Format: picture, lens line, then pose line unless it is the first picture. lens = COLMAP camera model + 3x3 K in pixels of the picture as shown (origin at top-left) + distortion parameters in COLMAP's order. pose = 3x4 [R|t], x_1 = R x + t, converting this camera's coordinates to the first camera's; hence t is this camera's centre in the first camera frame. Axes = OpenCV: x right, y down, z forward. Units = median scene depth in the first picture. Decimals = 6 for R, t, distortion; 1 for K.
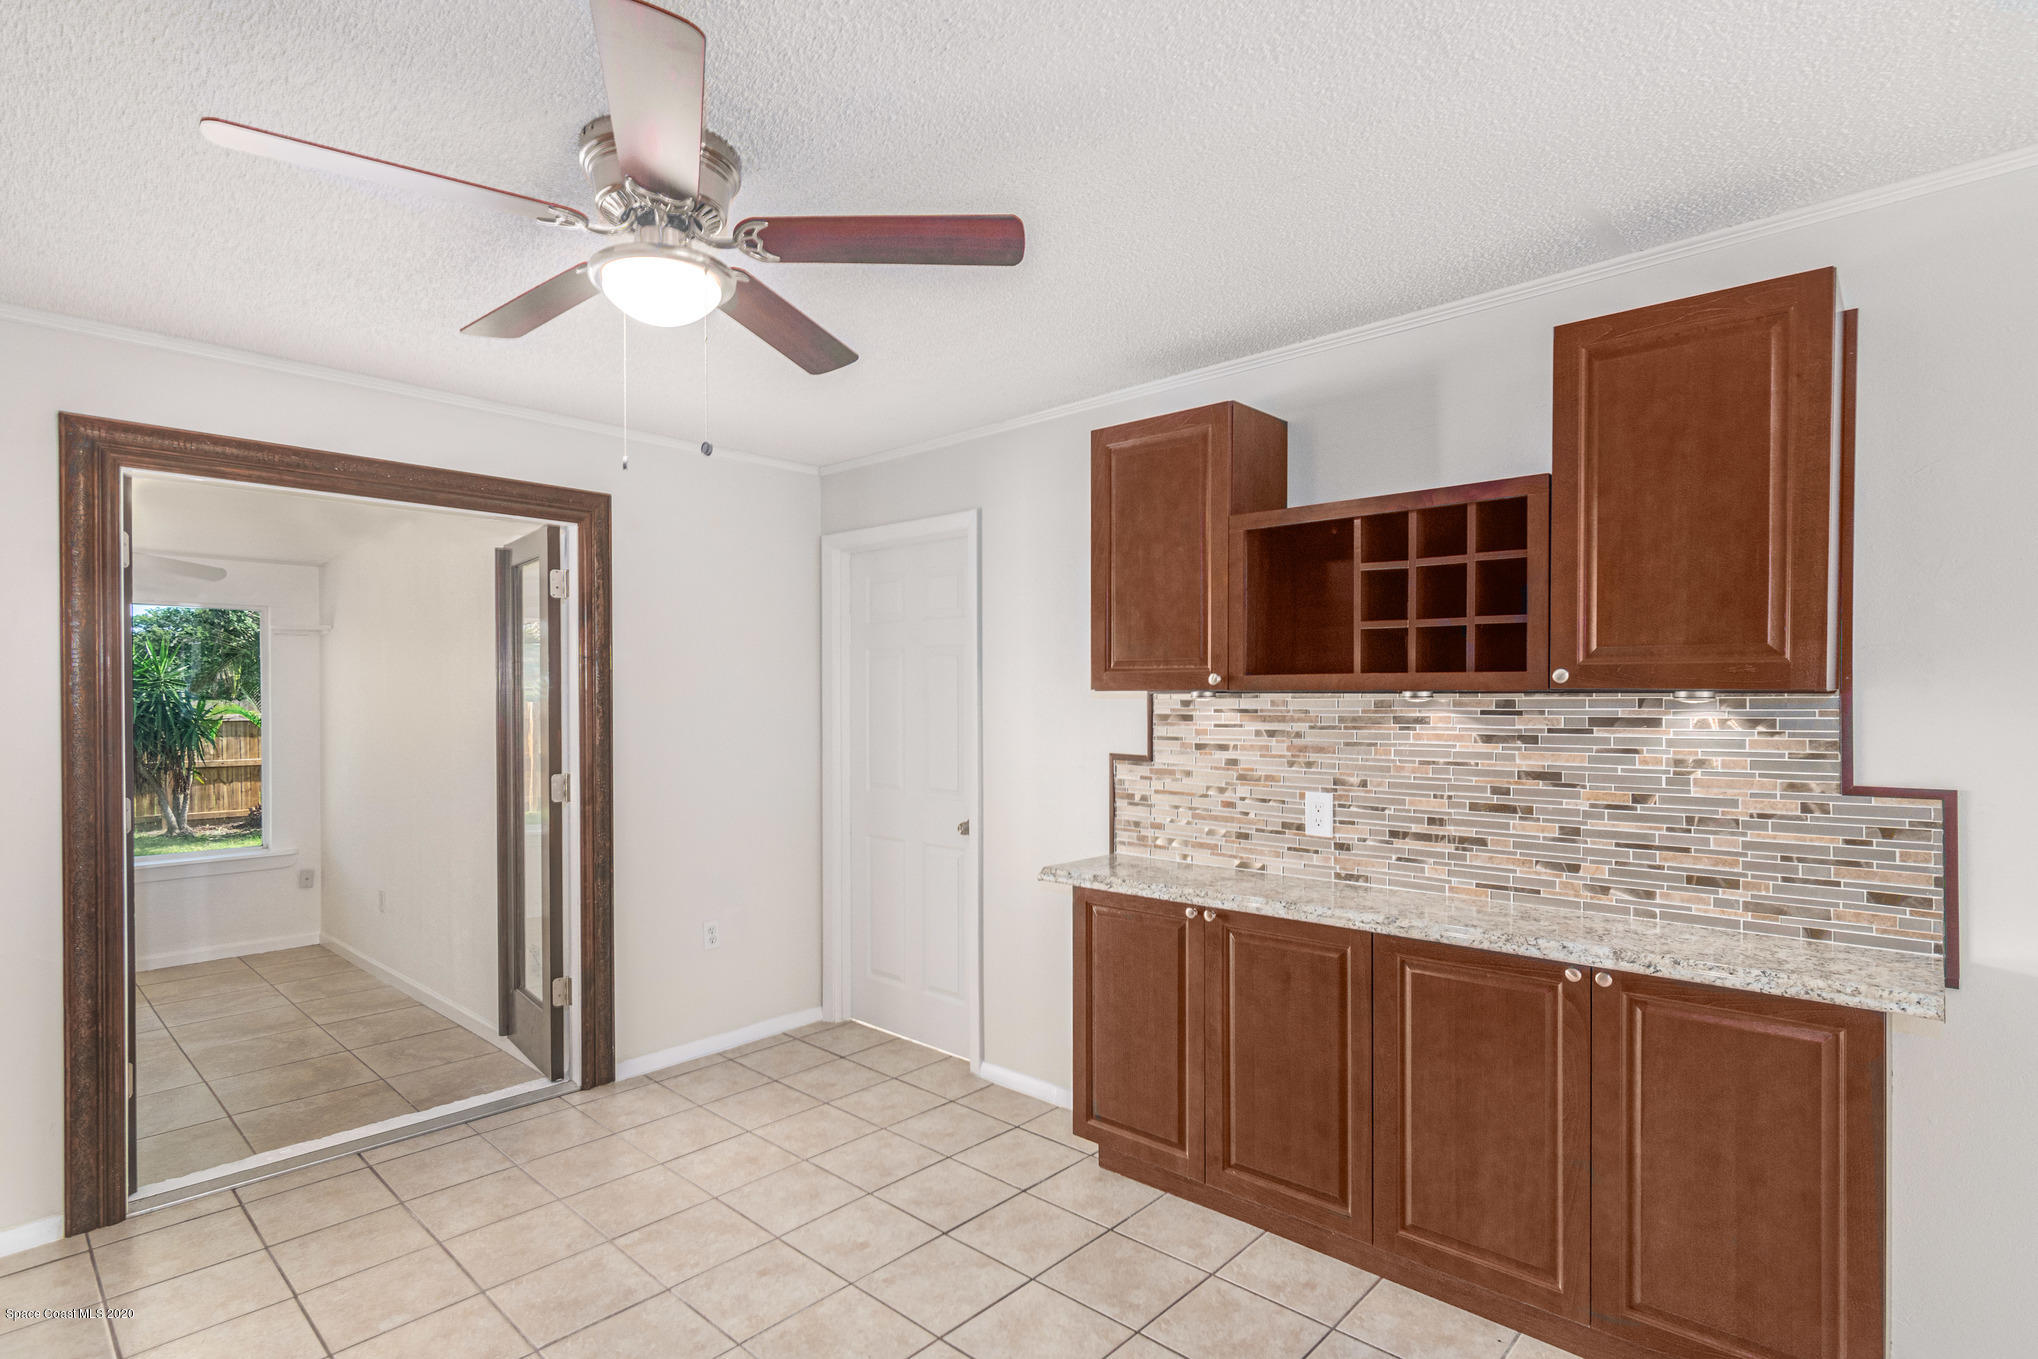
lens RADIAL K [[999.8, 0, 1018.3], [0, 999.8, 697.4], [0, 0, 1]] dist [0.000126, 0.004137]
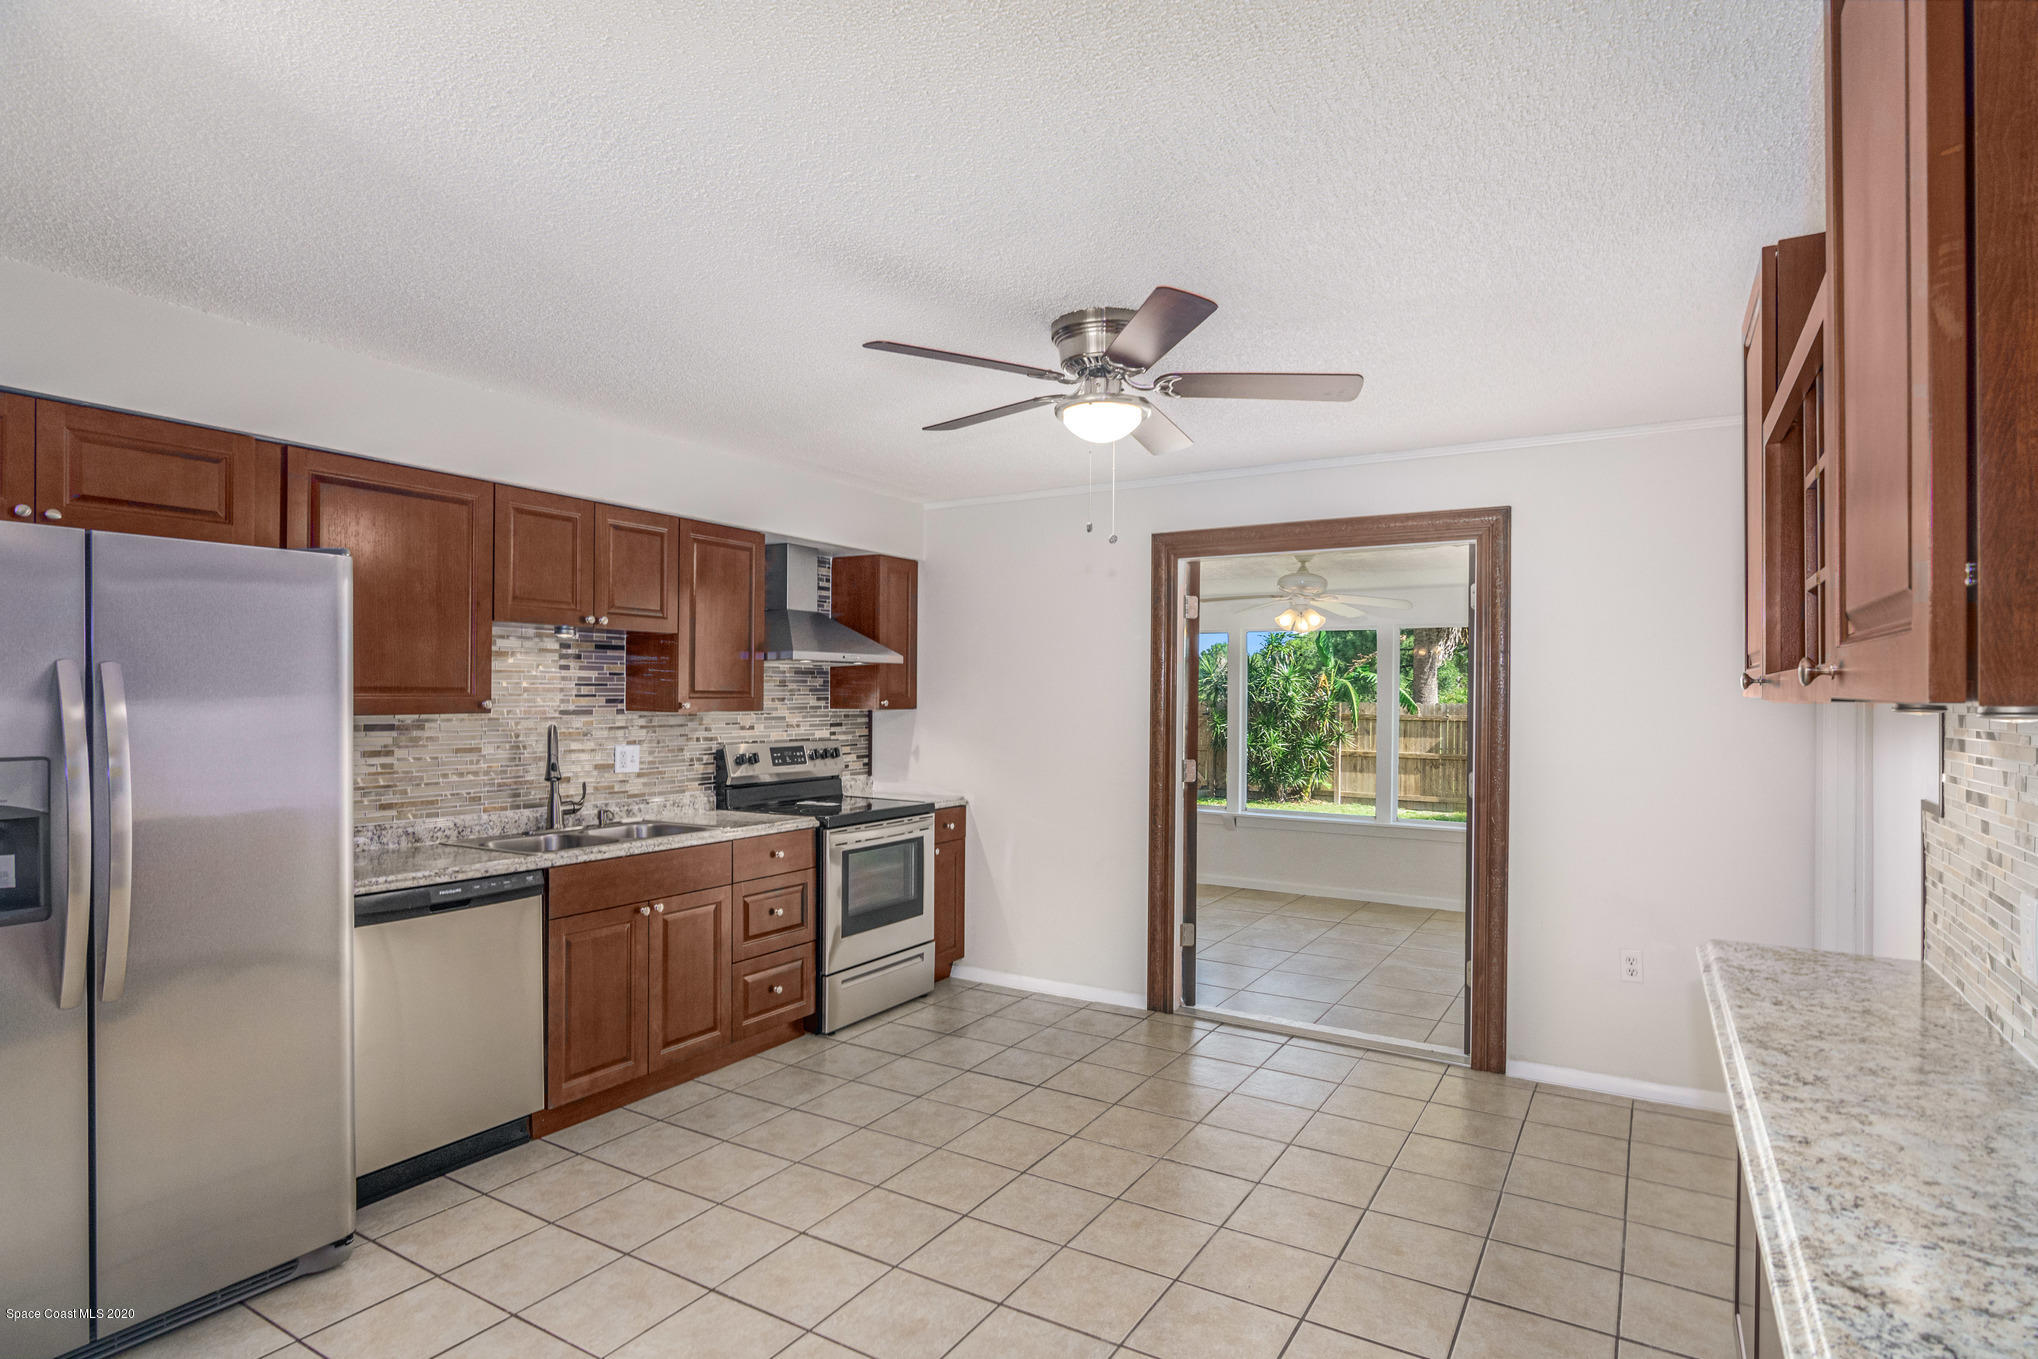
lens RADIAL K [[1045.4, 0, 1017.9], [0, 1045.4, 687.3], [0, 0, 1]] dist [-0.012700, 0.000624]
pose [[0.210302, -0.003605, -0.977630, 0.540162], [-0.007645, 0.999957, -0.005332, -0.005465], [0.977607, 0.008595, 0.210265, 0.281654]]
